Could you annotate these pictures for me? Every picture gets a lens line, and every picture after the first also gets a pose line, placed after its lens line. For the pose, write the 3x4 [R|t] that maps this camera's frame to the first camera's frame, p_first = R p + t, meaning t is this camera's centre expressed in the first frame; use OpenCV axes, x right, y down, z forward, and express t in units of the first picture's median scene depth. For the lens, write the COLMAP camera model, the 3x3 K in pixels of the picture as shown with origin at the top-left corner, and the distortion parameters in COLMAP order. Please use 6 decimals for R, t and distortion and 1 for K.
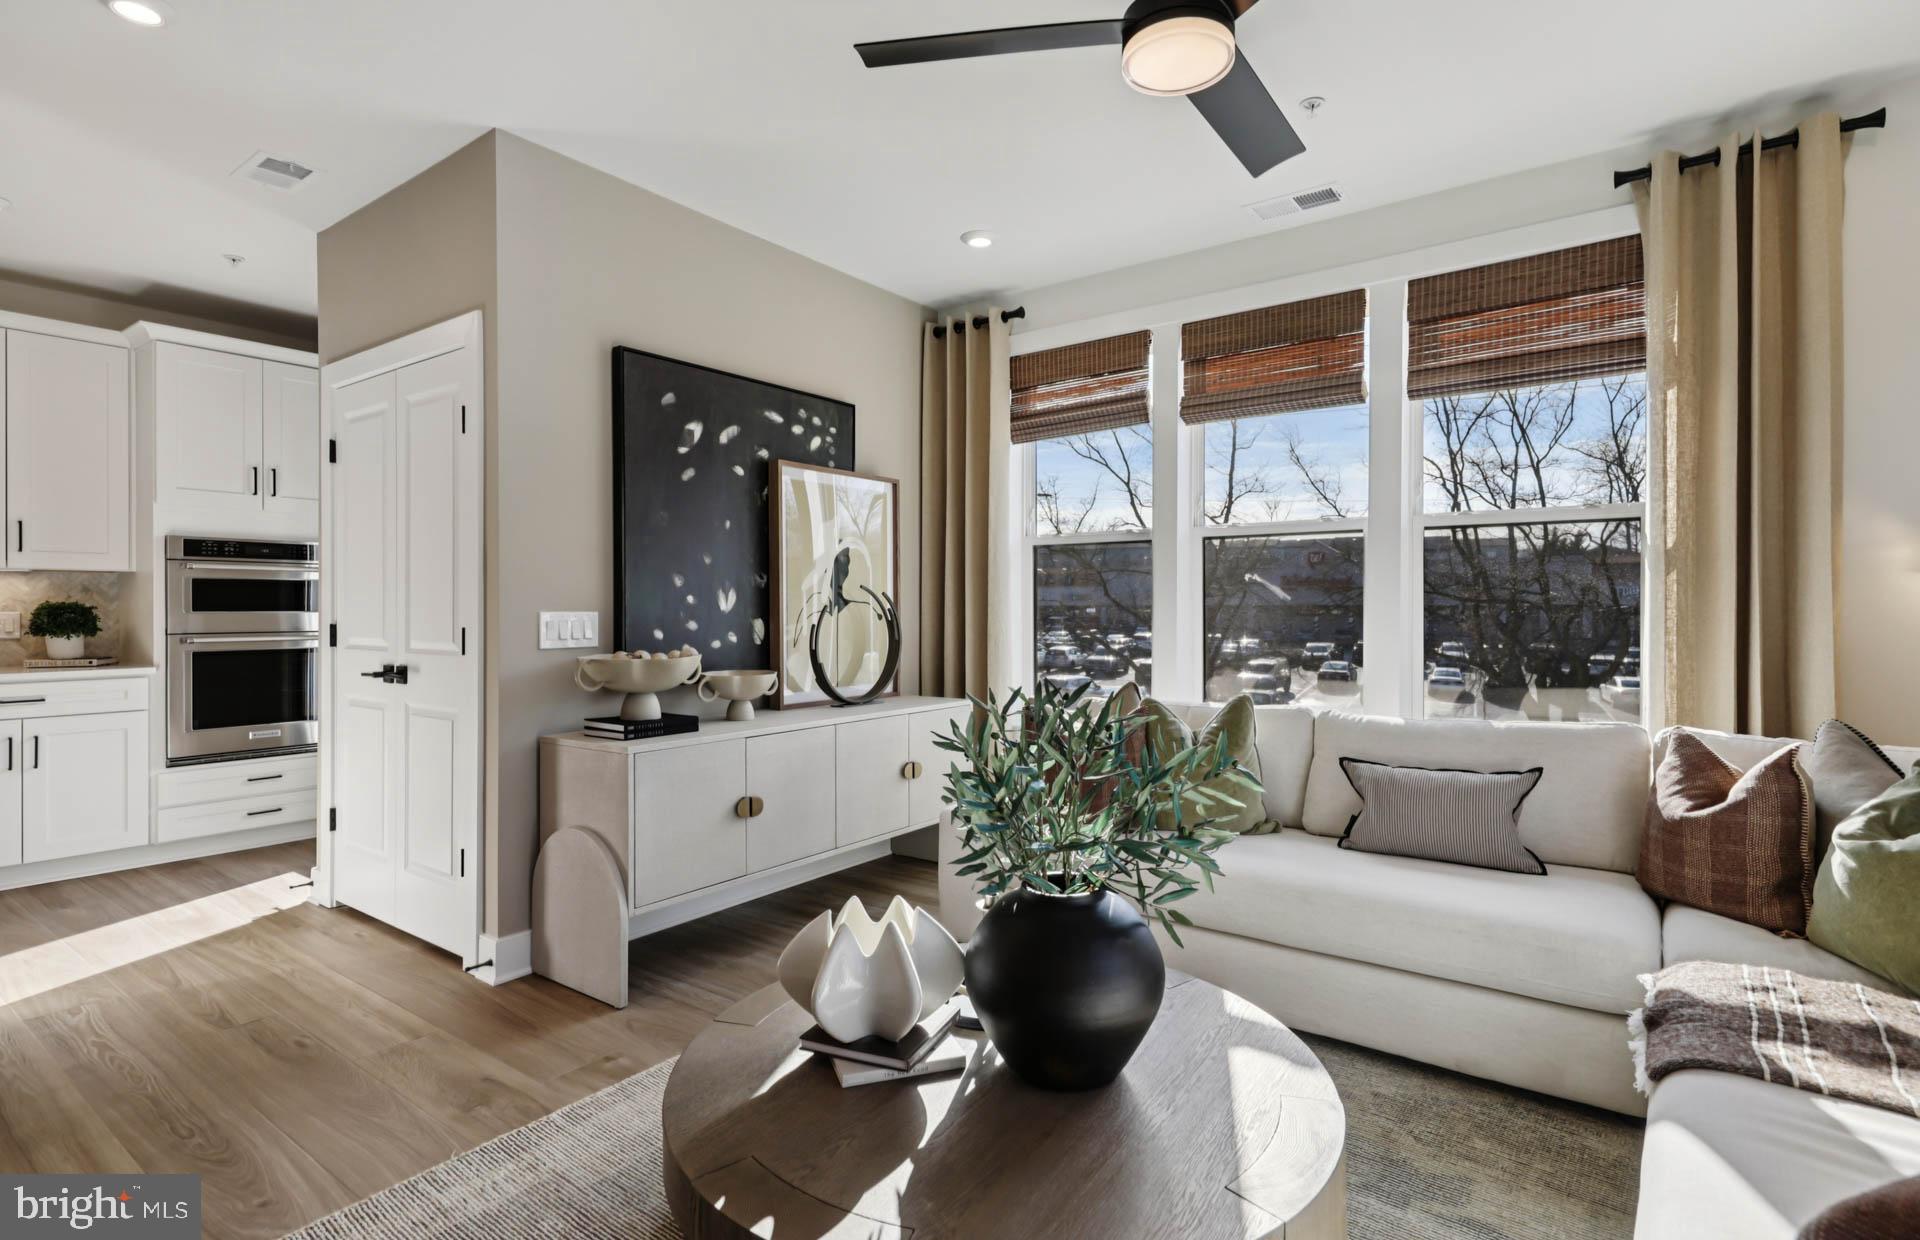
lens RADIAL K [[940.1, 0, 956.8], [0, 940.1, 609.6], [0, 0, 1]] dist [0.013390, -0.004275]
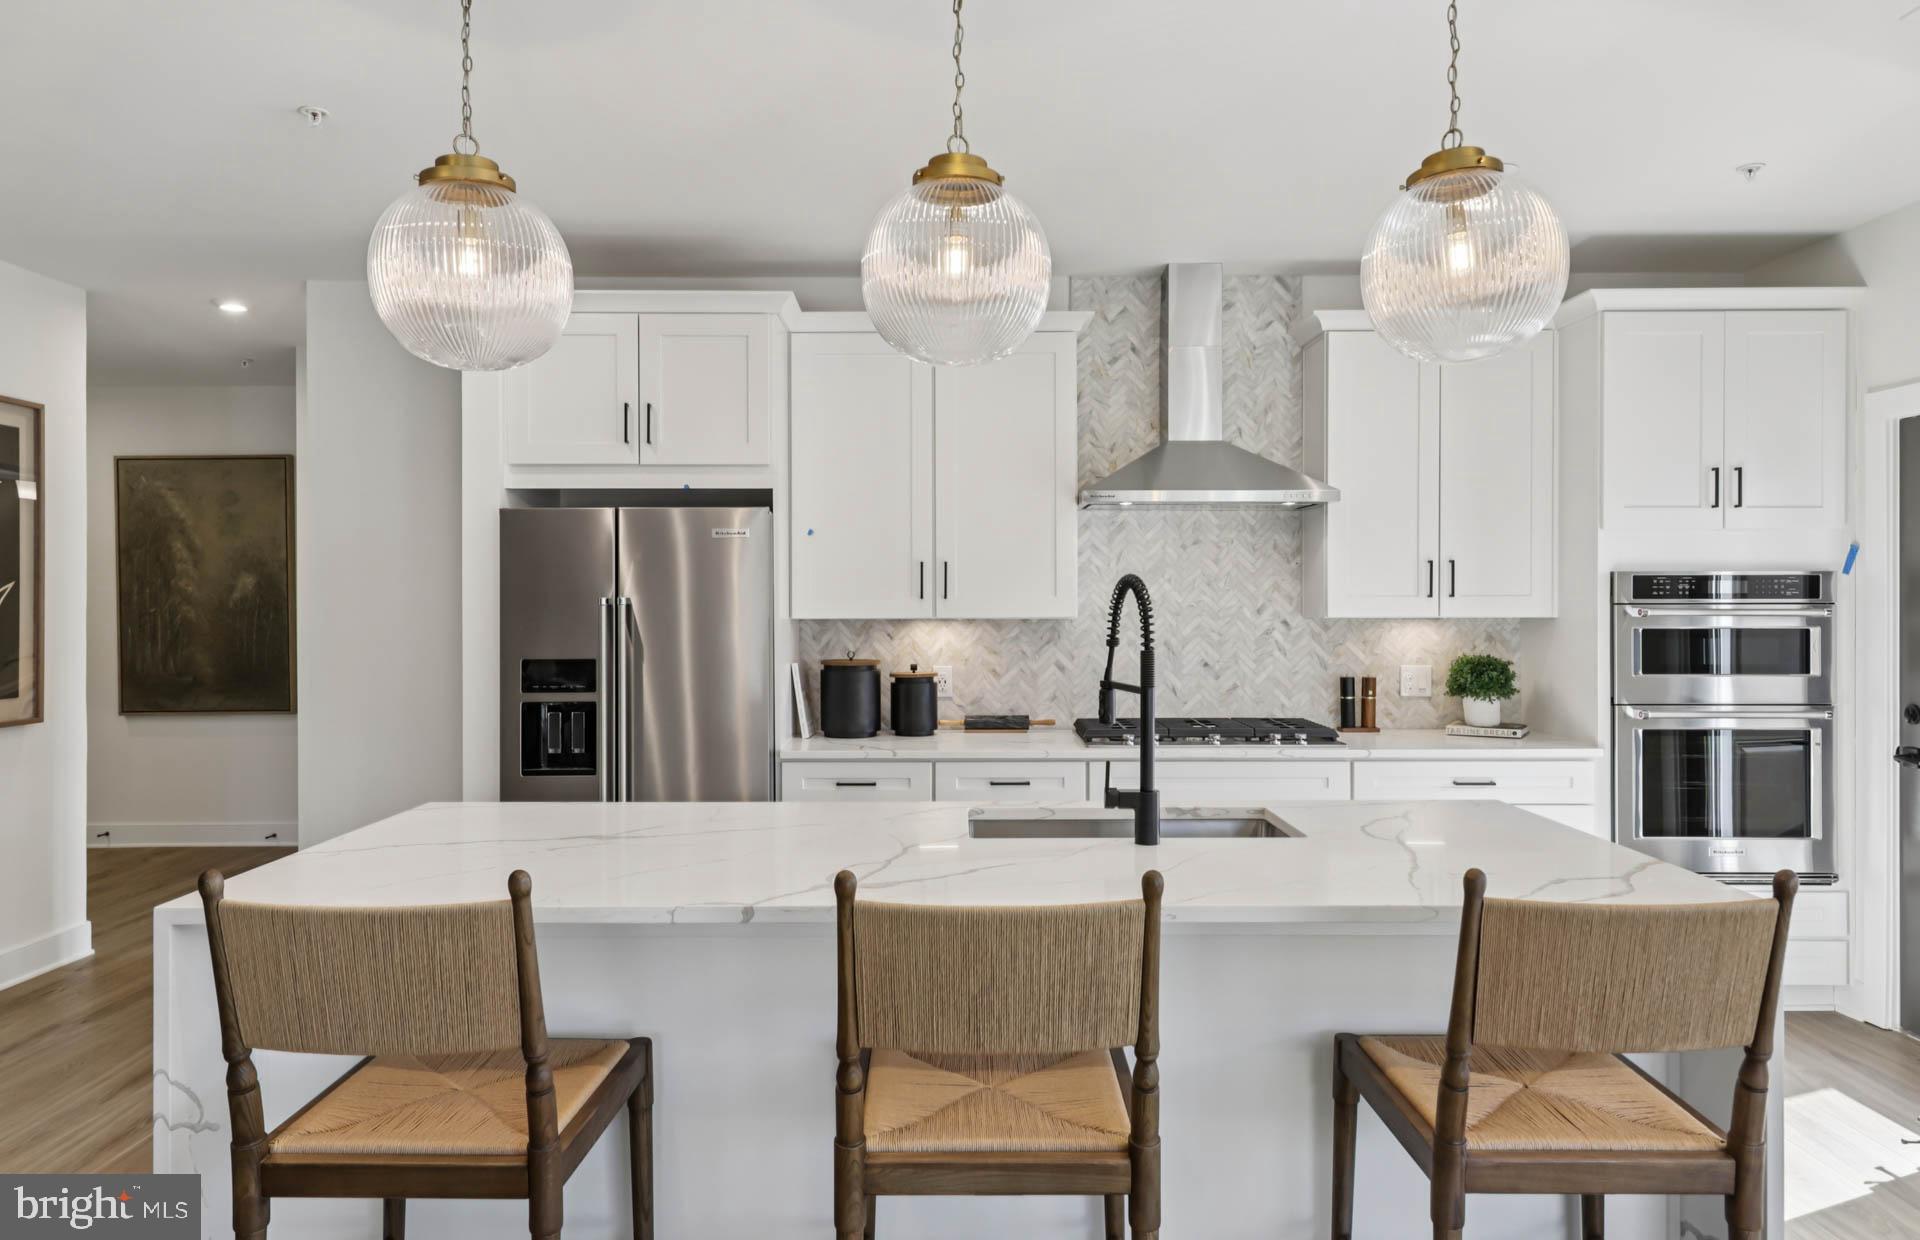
lens RADIAL K [[1244.1, 0, 955.7], [0, 1244.1, 607.3], [0, 0, 1]] dist [0.013380, 0.004624]
pose [[0.595762, 0.003086, -0.803155, -0.436270], [0.000350, 0.999992, 0.004102, -0.067236], [0.803161, -0.002725, 0.595756, 0.001900]]
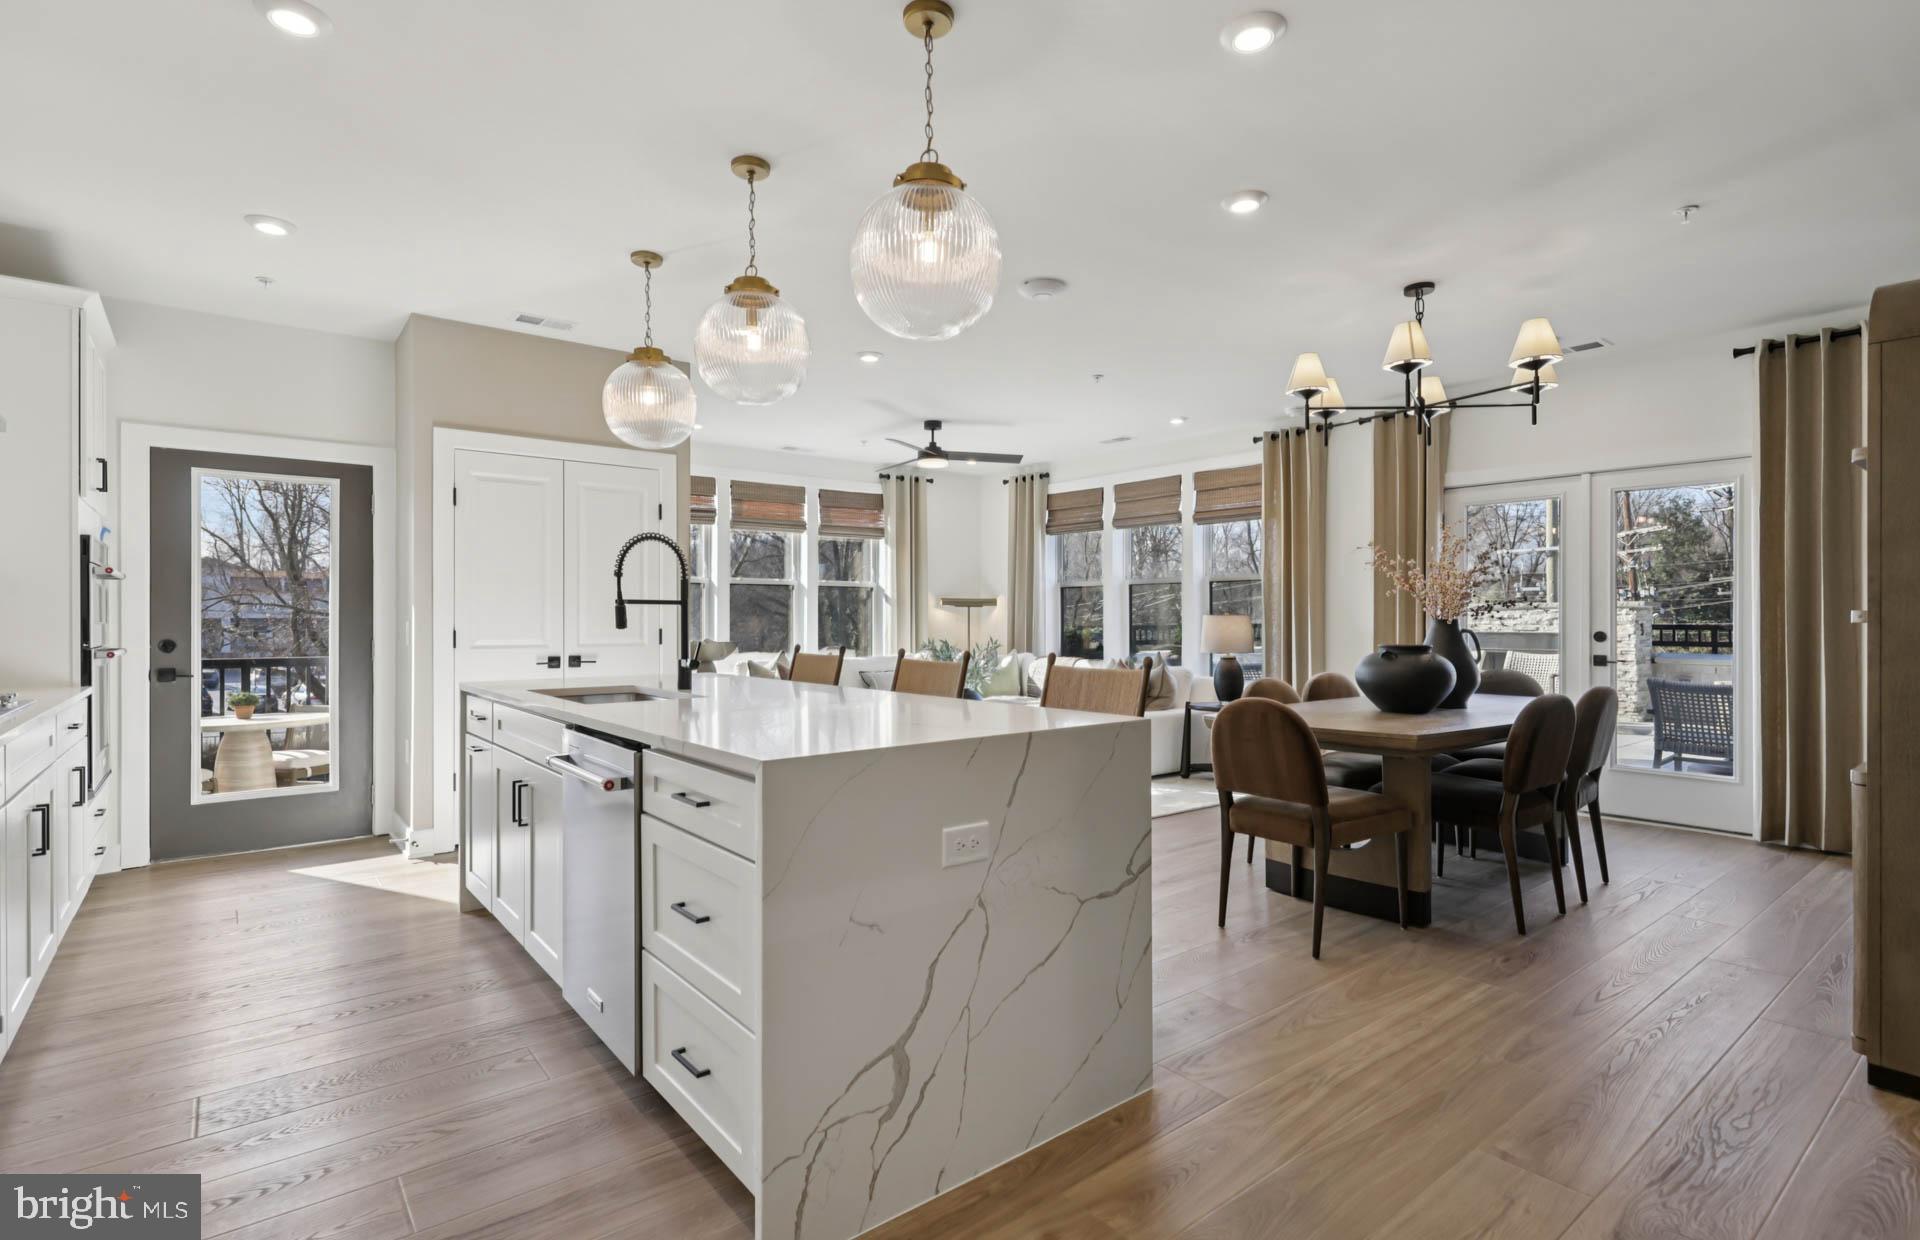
lens RADIAL K [[917.2, 0, 957.9], [0, 917.2, 617.7], [0, 0, 1]] dist [0.011019, -0.002395]
pose [[0.260741, 0.000778, 0.965409, -1.784349], [0.003818, 0.999991, -0.001837, 0.002887], [-0.965401, 0.004165, 0.260735, 0.005235]]
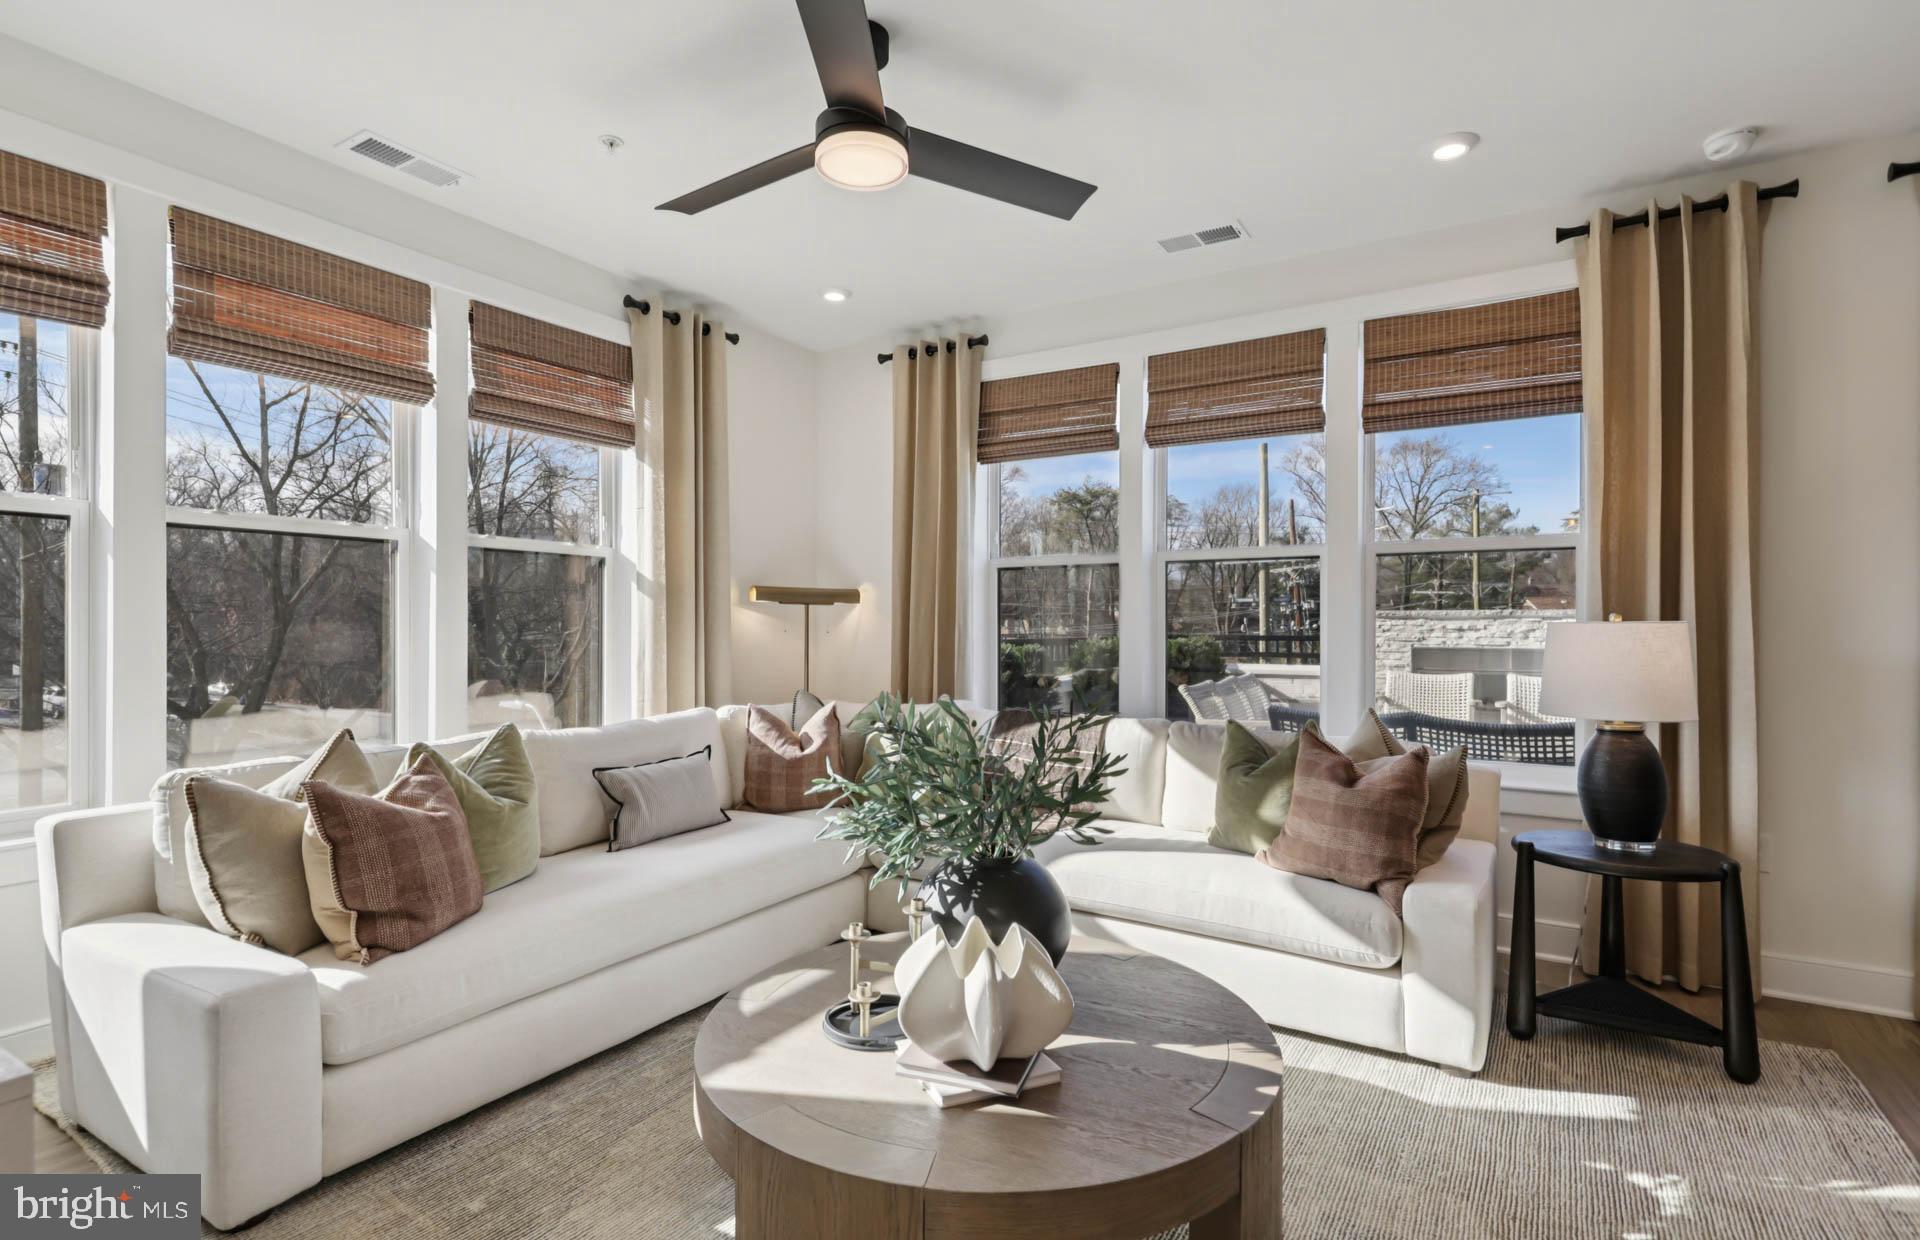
lens RADIAL K [[917.2, 0, 958.7], [0, 917.2, 627.5], [0, 0, 1]] dist [0.011019, -0.002395]
pose [[-0.086200, 0.000536, 0.996278, -0.536348], [0.000864, 1.000000, -0.000463, 0.000379], [-0.996278, 0.000821, -0.086200, 0.567914]]
